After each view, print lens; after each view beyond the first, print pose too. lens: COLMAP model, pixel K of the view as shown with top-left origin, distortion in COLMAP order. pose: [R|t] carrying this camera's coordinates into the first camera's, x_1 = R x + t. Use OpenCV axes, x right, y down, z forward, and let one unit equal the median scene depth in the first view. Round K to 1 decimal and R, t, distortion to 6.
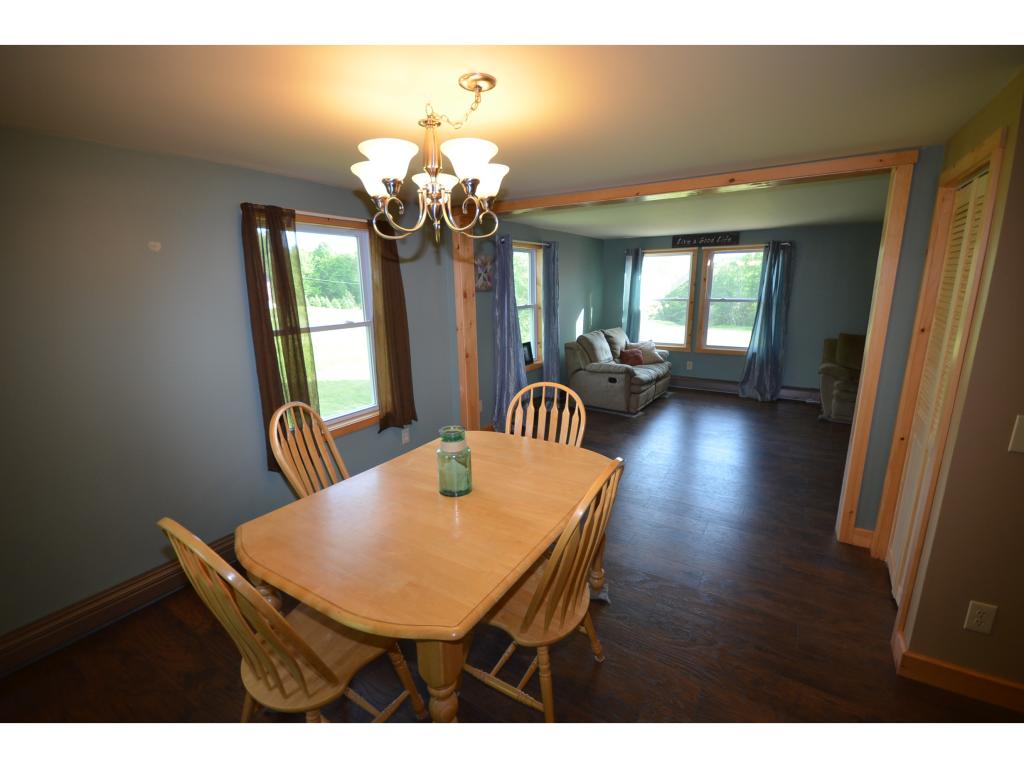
lens RADIAL K [[447.7, 0, 516.3], [0, 447.7, 388.1], [0, 0, 1]] dist [-0.003707, -0.000047]
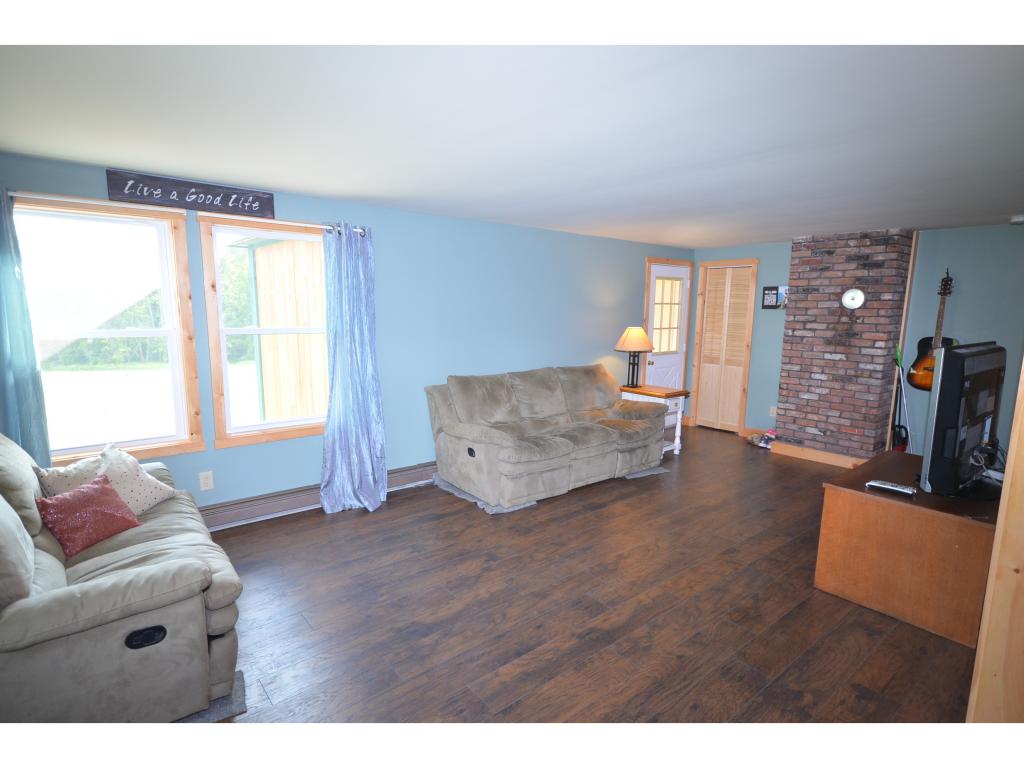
lens RADIAL K [[536.7, 0, 524.9], [0, 536.7, 389.4], [0, 0, 1]] dist [0.023794, -0.001713]
pose [[0.311414, -0.123791, 0.942177, -0.000902], [0.201865, 0.977468, 0.061706, -0.114594], [-0.928586, 0.170976, 0.329386, 0.558327]]
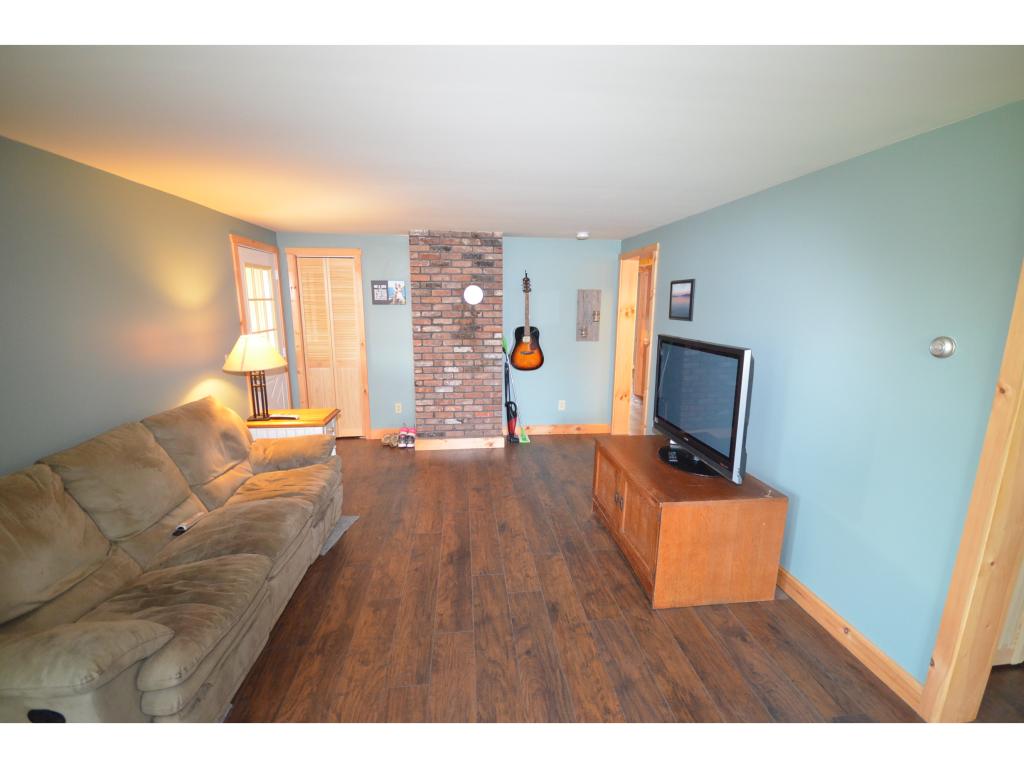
lens RADIAL K [[447.7, 0, 516.3], [0, 447.7, 388.1], [0, 0, 1]] dist [-0.003707, -0.000047]
pose [[-0.613096, -0.140734, 0.777372, 0.310418], [0.189618, 0.929025, 0.317737, -0.173655], [-0.766915, 0.342207, -0.542896, 0.733298]]
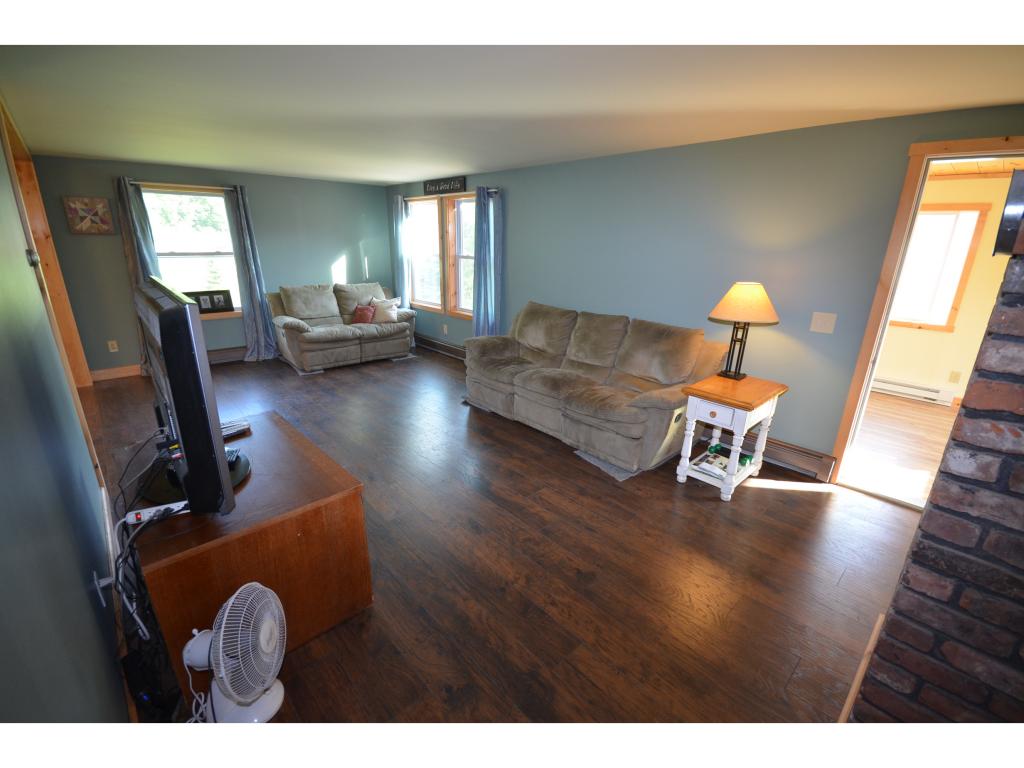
lens RADIAL K [[447.7, 0, 516.3], [0, 447.7, 388.1], [0, 0, 1]] dist [-0.003707, -0.000047]
pose [[0.964964, 0.112733, -0.236932, 0.805148], [-0.090227, 0.990496, 0.103809, -0.041473], [0.246383, -0.078795, 0.965964, 0.153975]]
